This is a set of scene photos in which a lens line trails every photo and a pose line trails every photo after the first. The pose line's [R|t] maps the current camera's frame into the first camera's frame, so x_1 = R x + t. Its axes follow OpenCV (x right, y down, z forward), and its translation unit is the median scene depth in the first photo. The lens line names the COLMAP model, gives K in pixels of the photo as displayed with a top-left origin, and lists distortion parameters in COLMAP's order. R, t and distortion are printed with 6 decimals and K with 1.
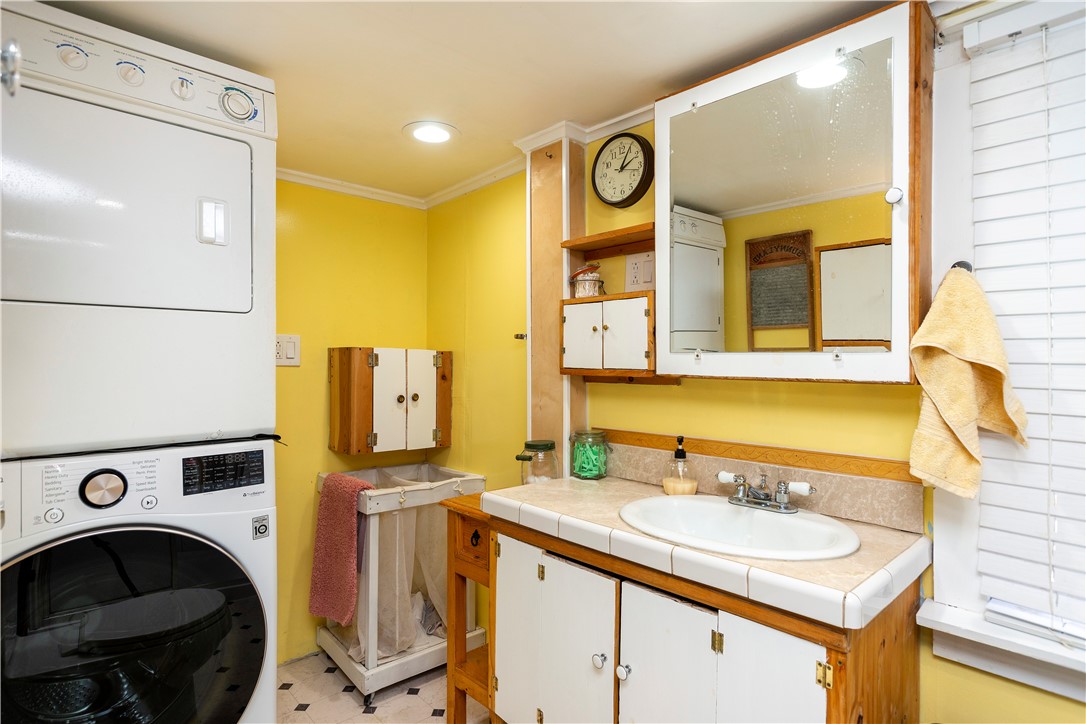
lens RADIAL K [[560.3, 0, 543.0], [0, 560.3, 362.0], [0, 0, 1]] dist [-0.000330, 0.000653]
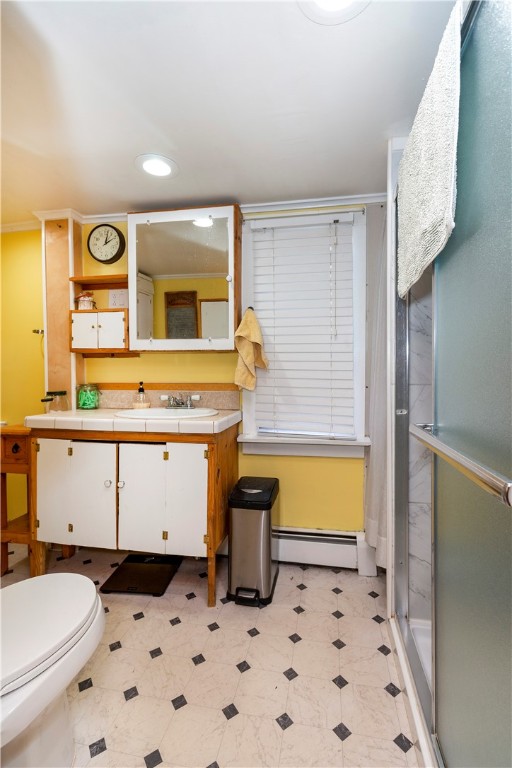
lens RADIAL K [[352.0, 0, 260.0], [0, 352.0, 378.6], [0, 0, 1]] dist [-0.001144, 0.000768]
pose [[0.804077, -0.014441, 0.594350, -0.169502], [0.002217, 0.999771, 0.021292, 0.094852], [-0.594521, -0.015803, 0.803925, -0.291285]]
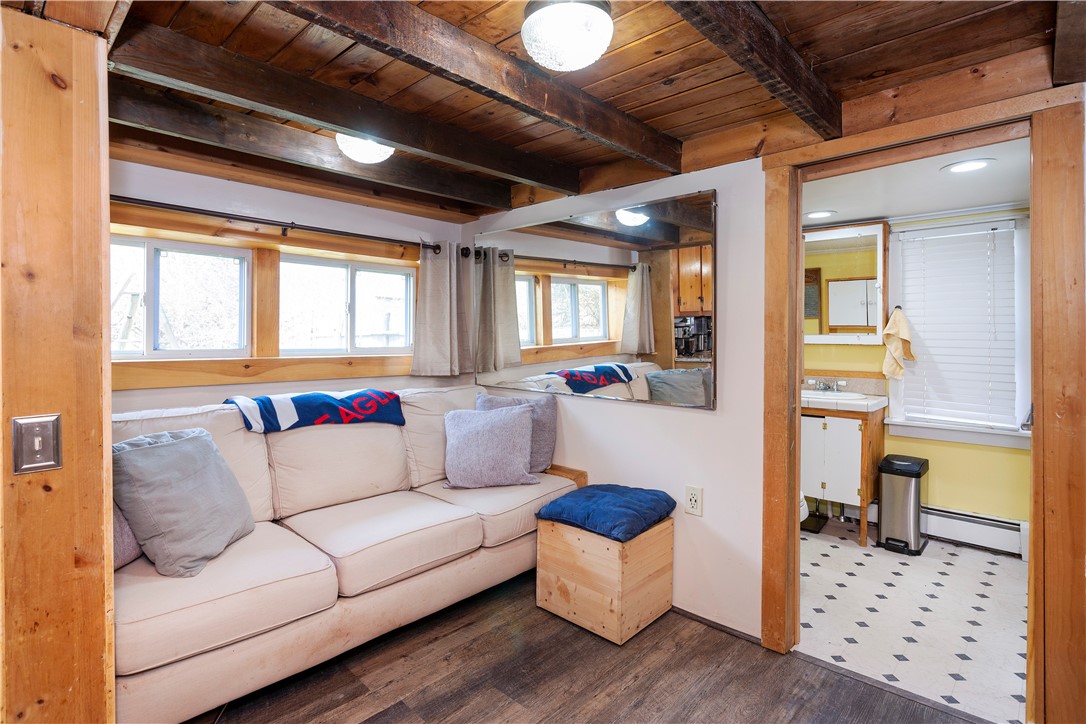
lens RADIAL K [[531.7, 0, 541.7], [0, 531.7, 338.4], [0, 0, 1]] dist [0.000163, 0.000594]
pose [[0.998187, -0.003440, 0.060087, -0.996394], [0.002979, 0.999966, 0.007750, -0.020009], [-0.060111, -0.007557, 0.998163, -1.296189]]
